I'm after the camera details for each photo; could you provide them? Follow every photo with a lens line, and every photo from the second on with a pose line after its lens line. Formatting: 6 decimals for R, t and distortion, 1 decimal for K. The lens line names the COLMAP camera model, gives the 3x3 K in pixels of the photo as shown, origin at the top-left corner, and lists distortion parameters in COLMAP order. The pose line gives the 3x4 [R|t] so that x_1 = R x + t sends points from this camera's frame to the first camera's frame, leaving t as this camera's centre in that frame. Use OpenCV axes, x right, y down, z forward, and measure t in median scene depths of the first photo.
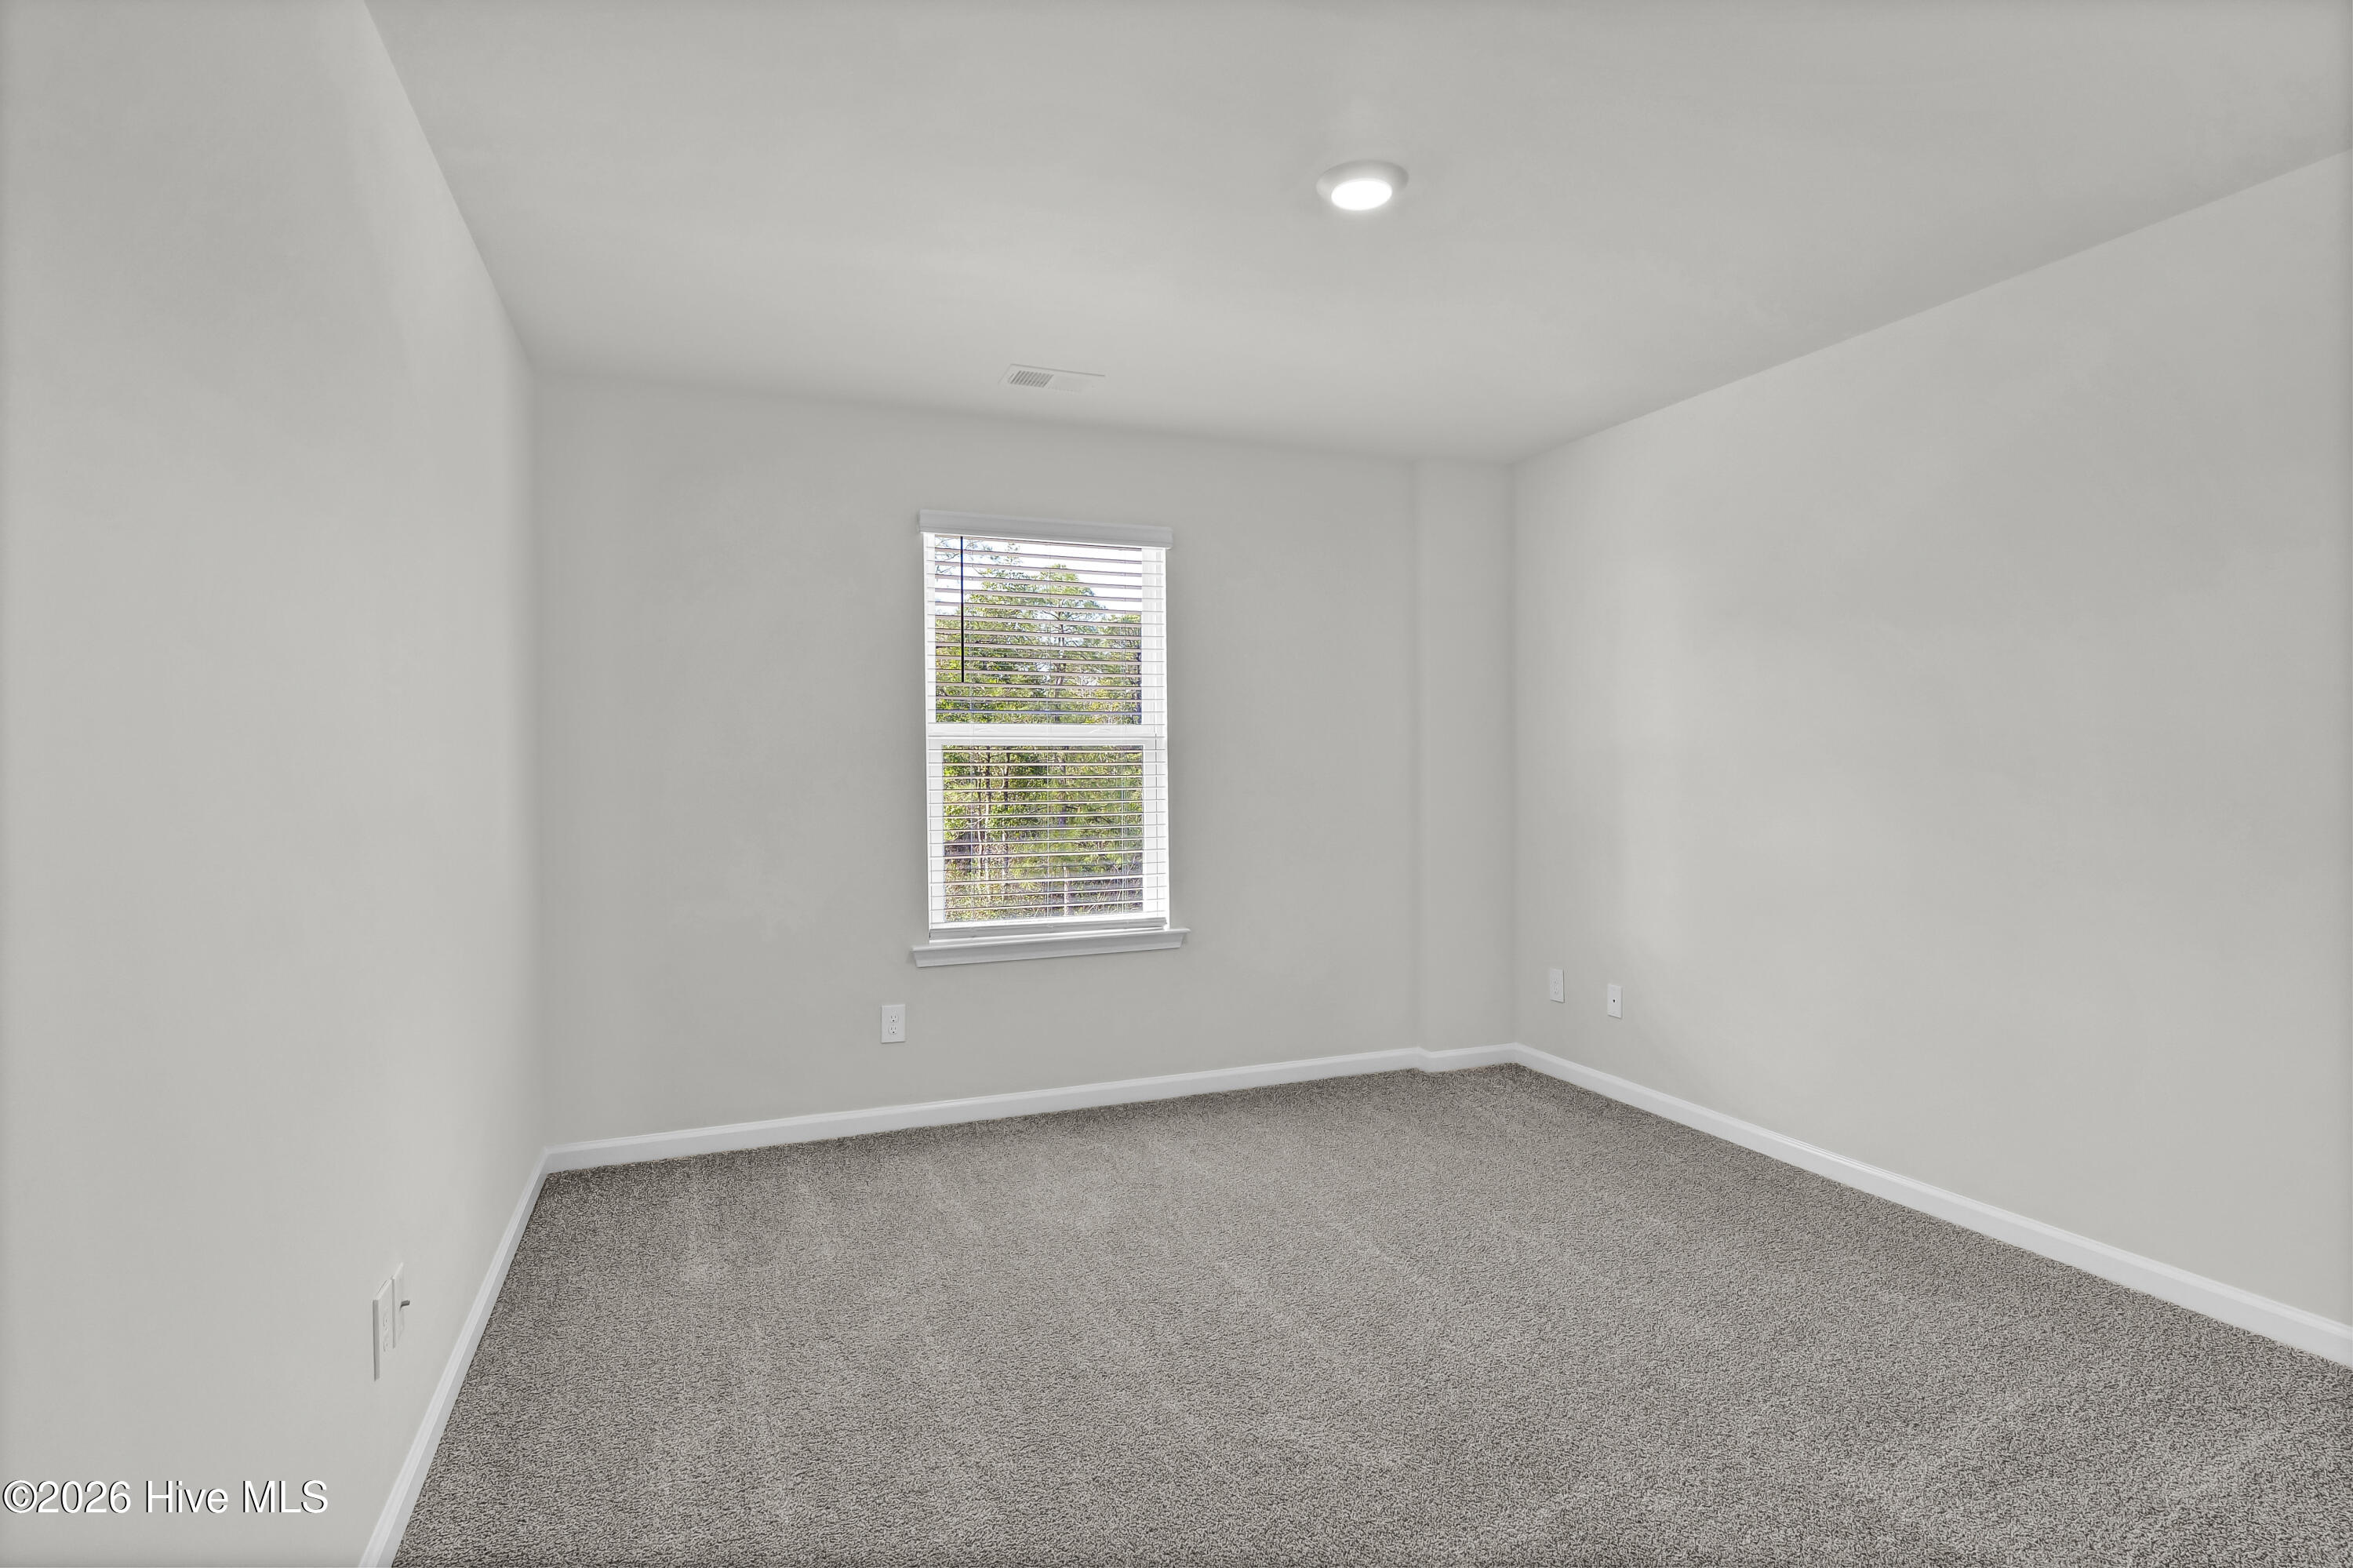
lens RADIAL K [[1154.4, 0, 1176.5], [0, 1154.4, 784.0], [0, 0, 1]] dist [-0.000846, -0.000249]
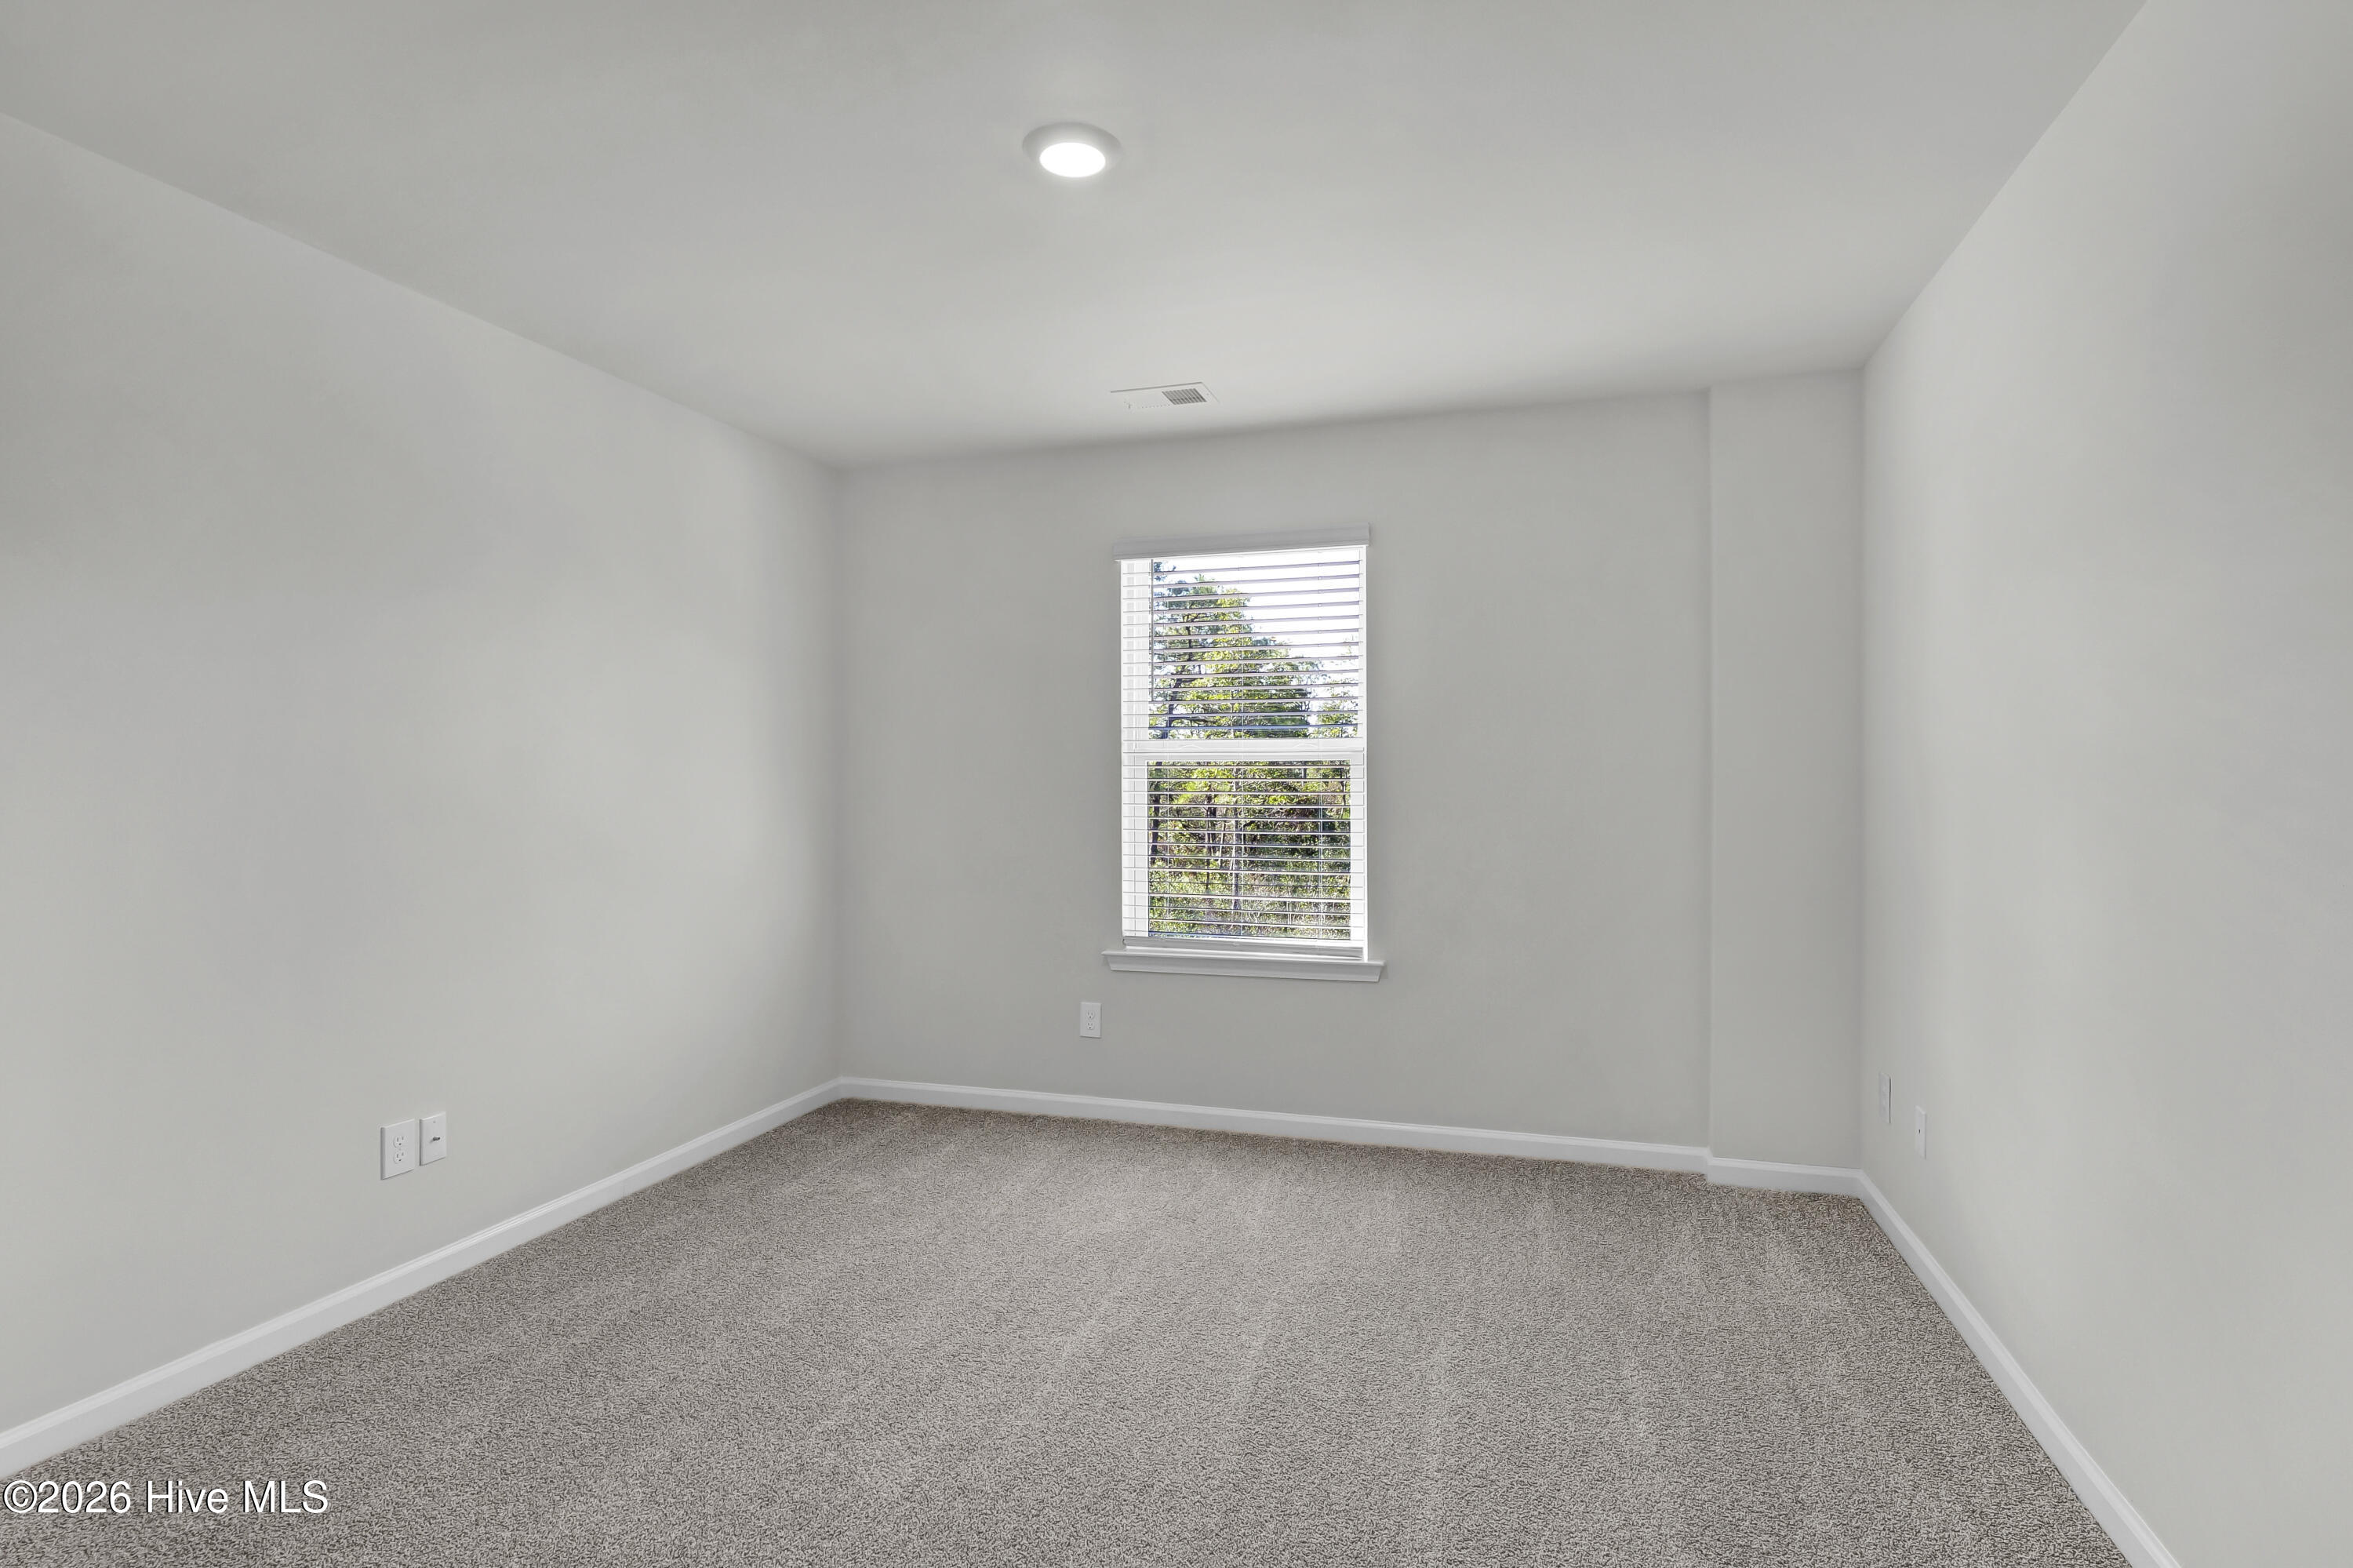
lens RADIAL K [[1167.3, 0, 1176.5], [0, 1167.3, 784.0], [0, 0, 1]] dist [-0.000094, 0.000038]
pose [[0.780959, 0.008405, -0.624526, 0.456794], [-0.012771, 0.999915, -0.002512, -0.010389], [0.624452, 0.009938, 0.781000, 0.179814]]
